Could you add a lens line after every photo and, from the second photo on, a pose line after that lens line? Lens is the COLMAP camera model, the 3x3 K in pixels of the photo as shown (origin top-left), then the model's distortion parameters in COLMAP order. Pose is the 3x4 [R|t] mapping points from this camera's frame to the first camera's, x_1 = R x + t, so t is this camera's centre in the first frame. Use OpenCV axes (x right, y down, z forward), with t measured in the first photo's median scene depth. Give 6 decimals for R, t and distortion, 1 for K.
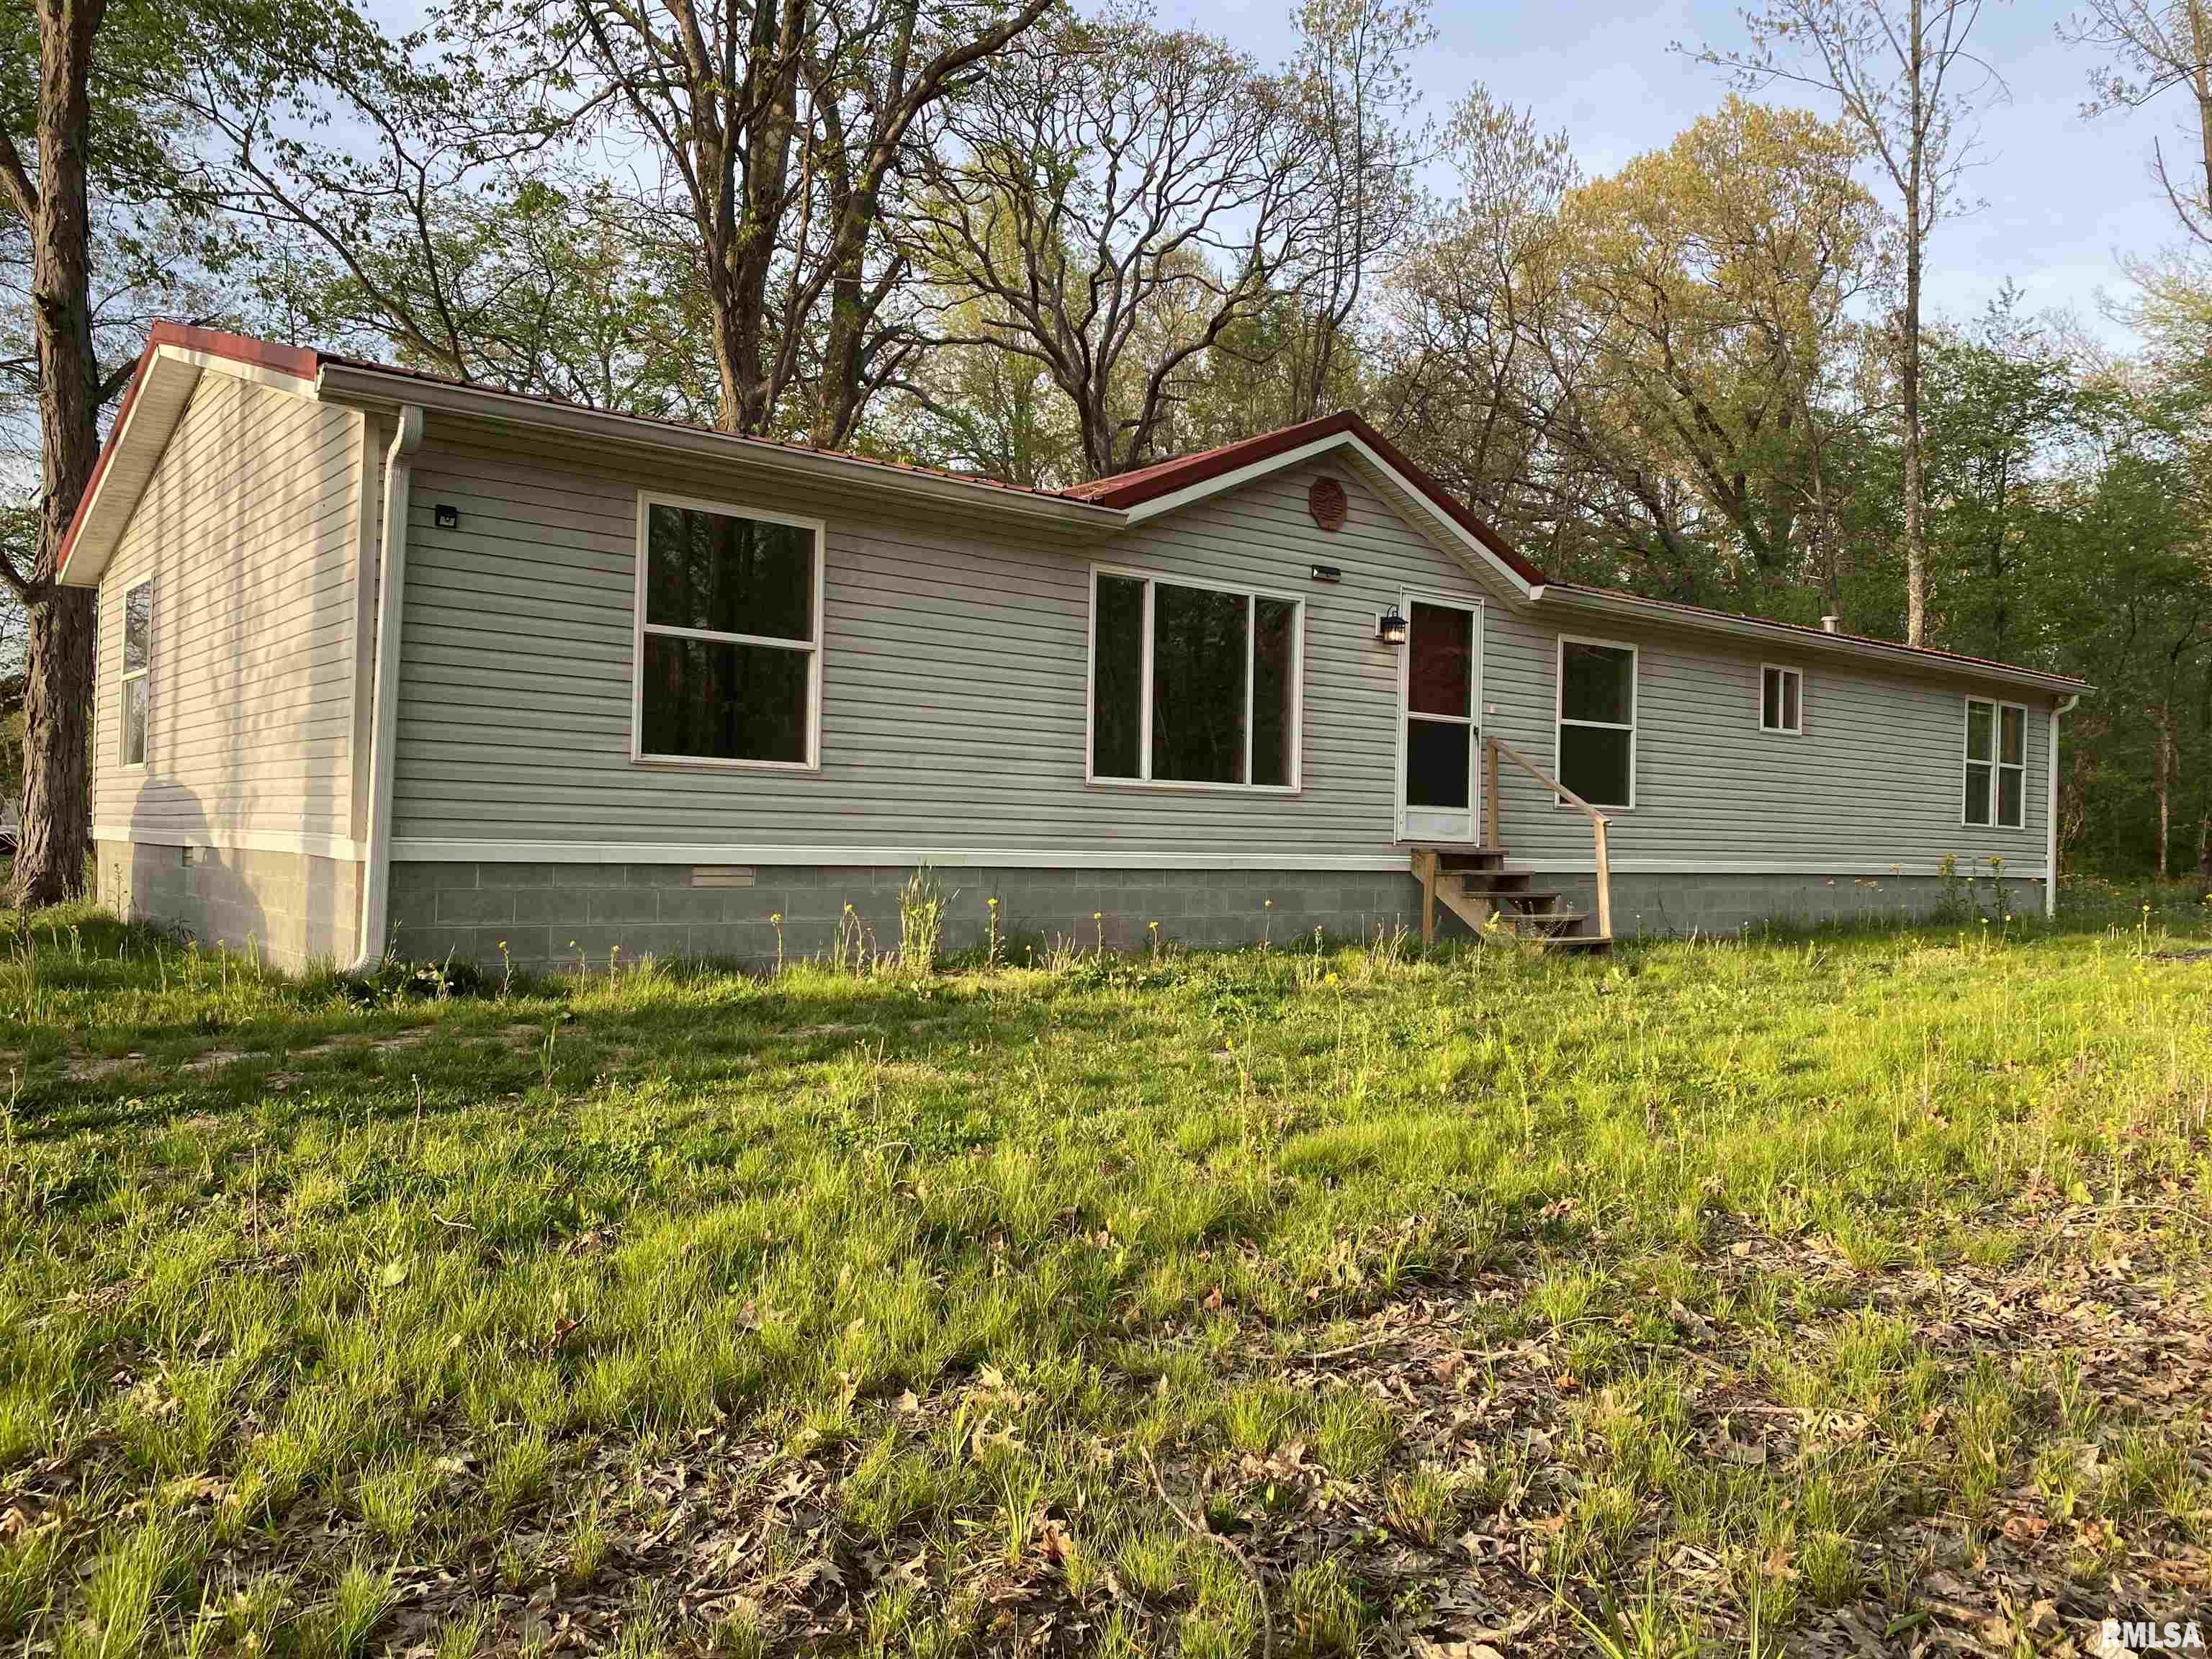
lens RADIAL K [[1693.2, 0, 1113.1], [0, 1693.2, 838.1], [0, 0, 1]] dist [0.043009, -0.023476]
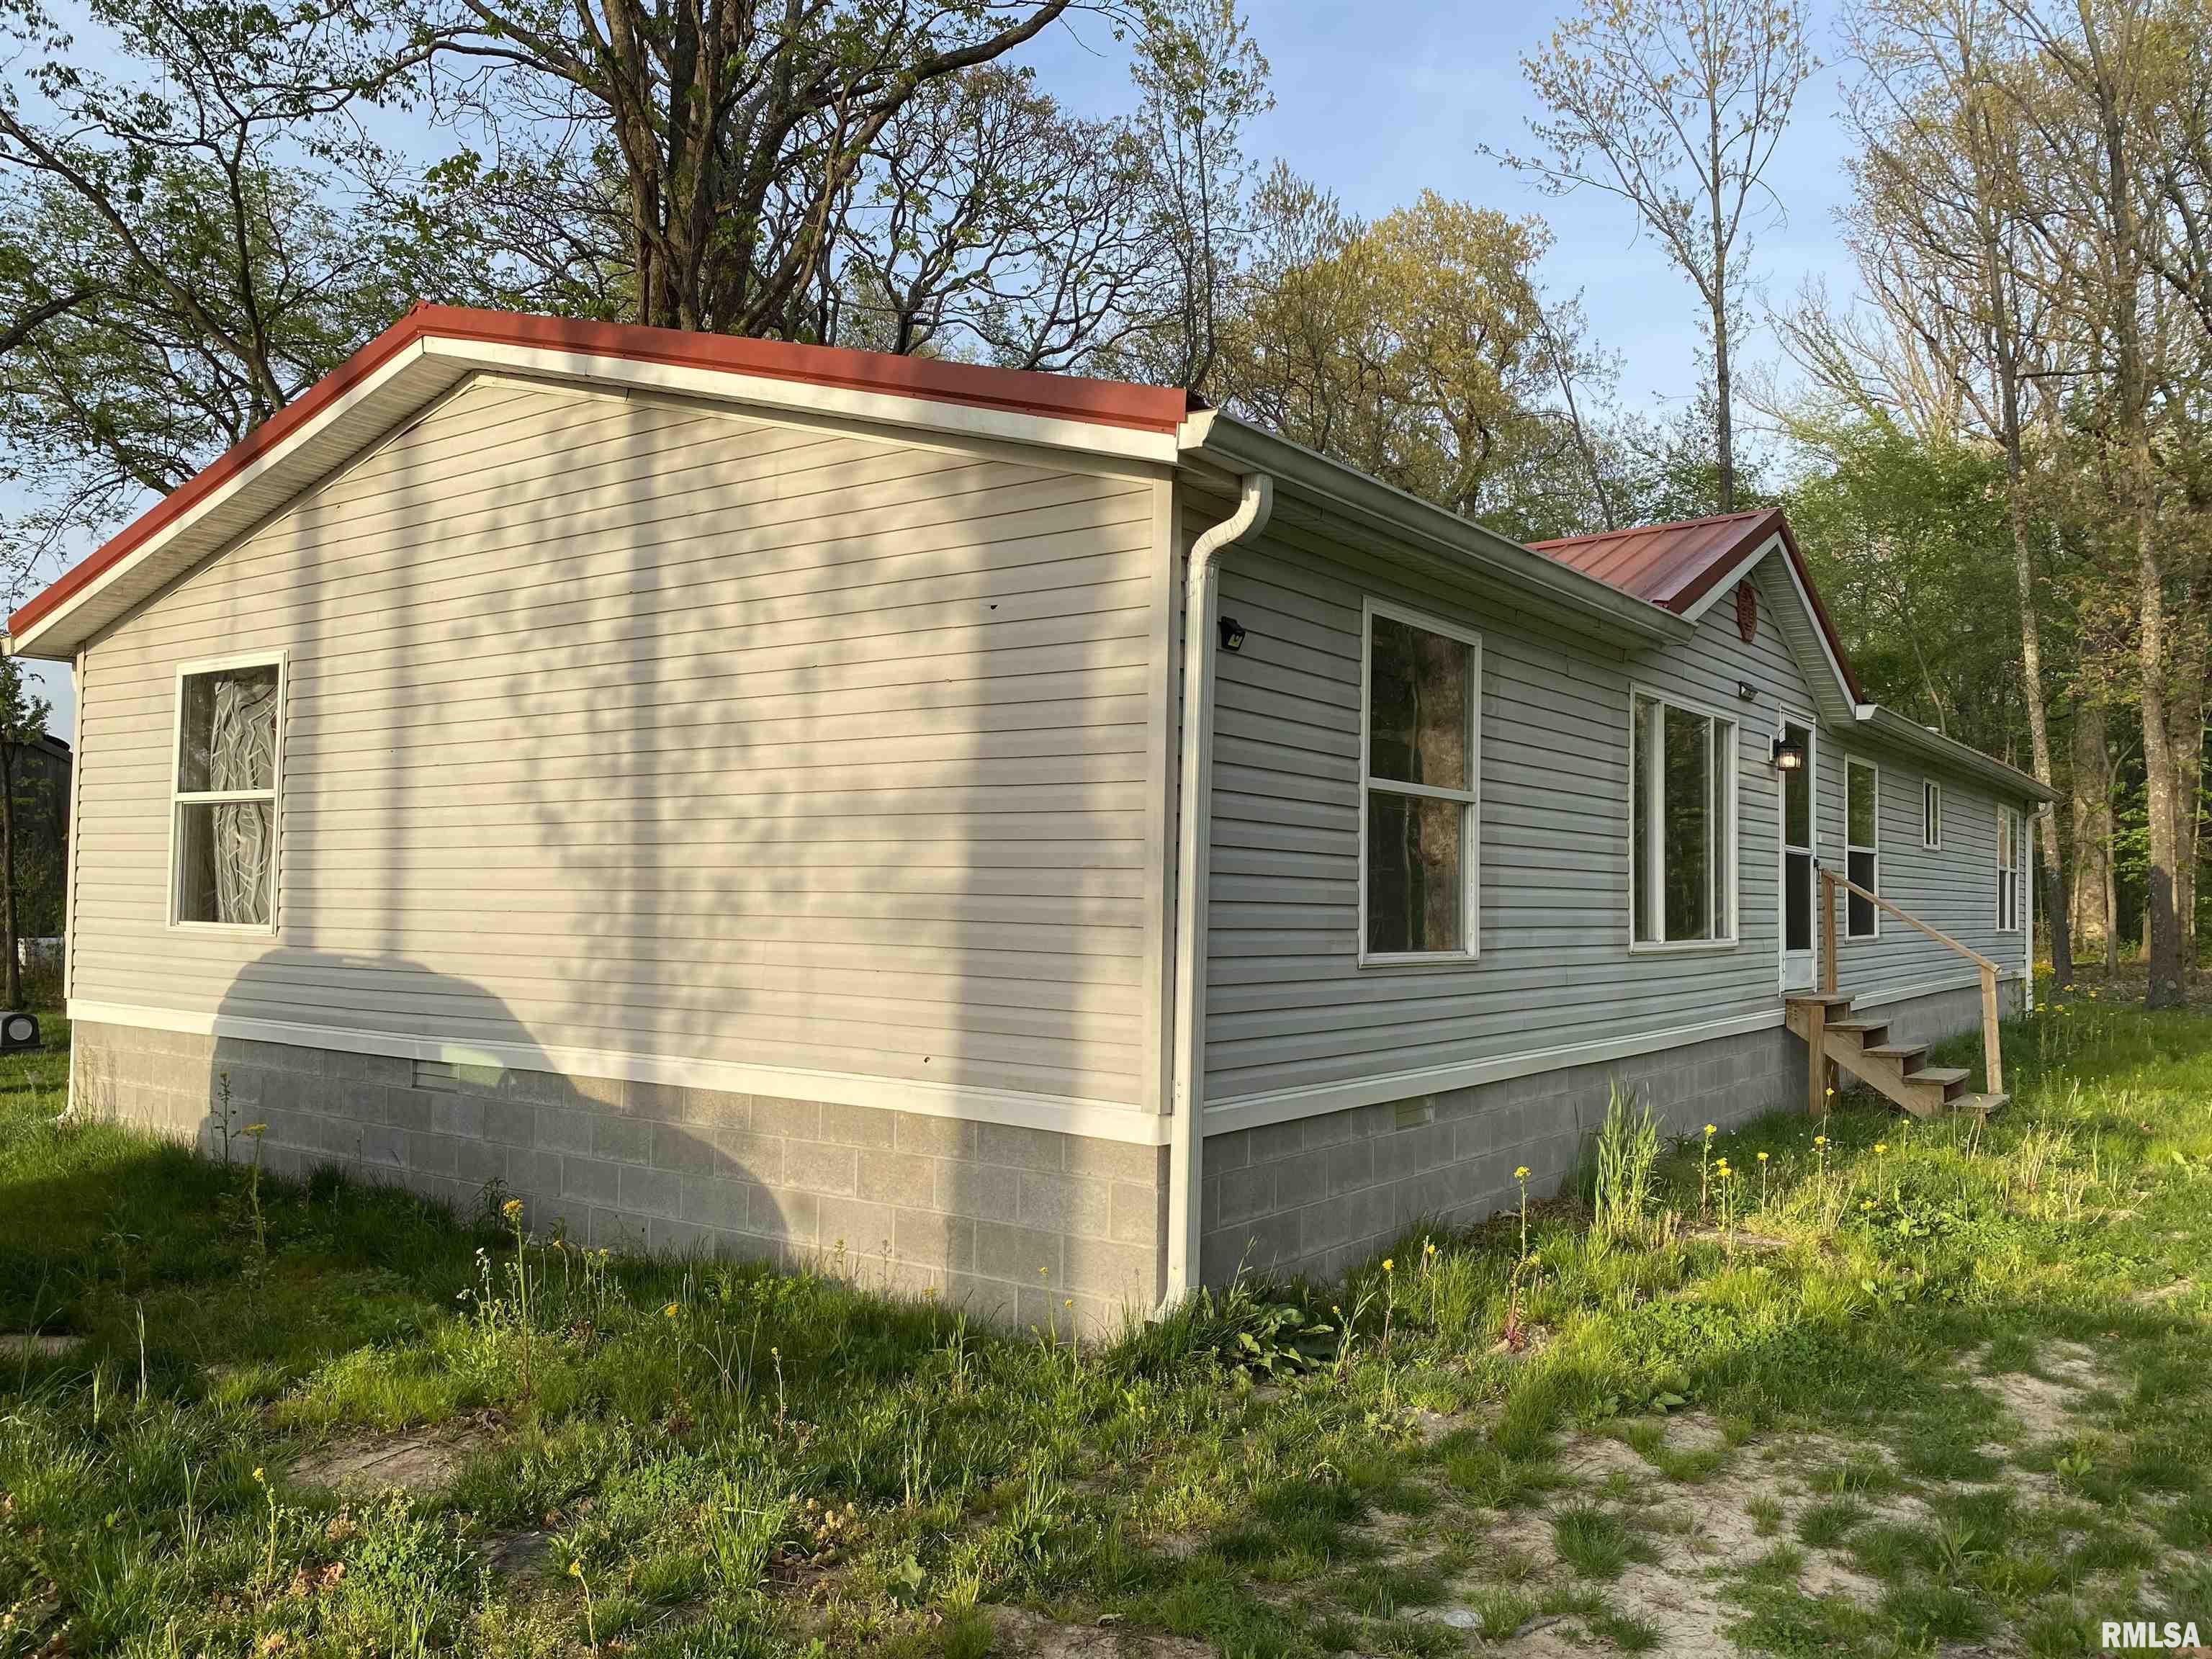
lens RADIAL K [[1693.2, 0, 1103.2], [0, 1693.2, 822.7], [0, 0, 1]] dist [0.043009, -0.023476]
pose [[0.967420, 0.007879, 0.253052, -0.397024], [0.000672, 0.999432, -0.033687, -0.056936], [-0.253174, 0.032760, 0.966866, 0.229496]]
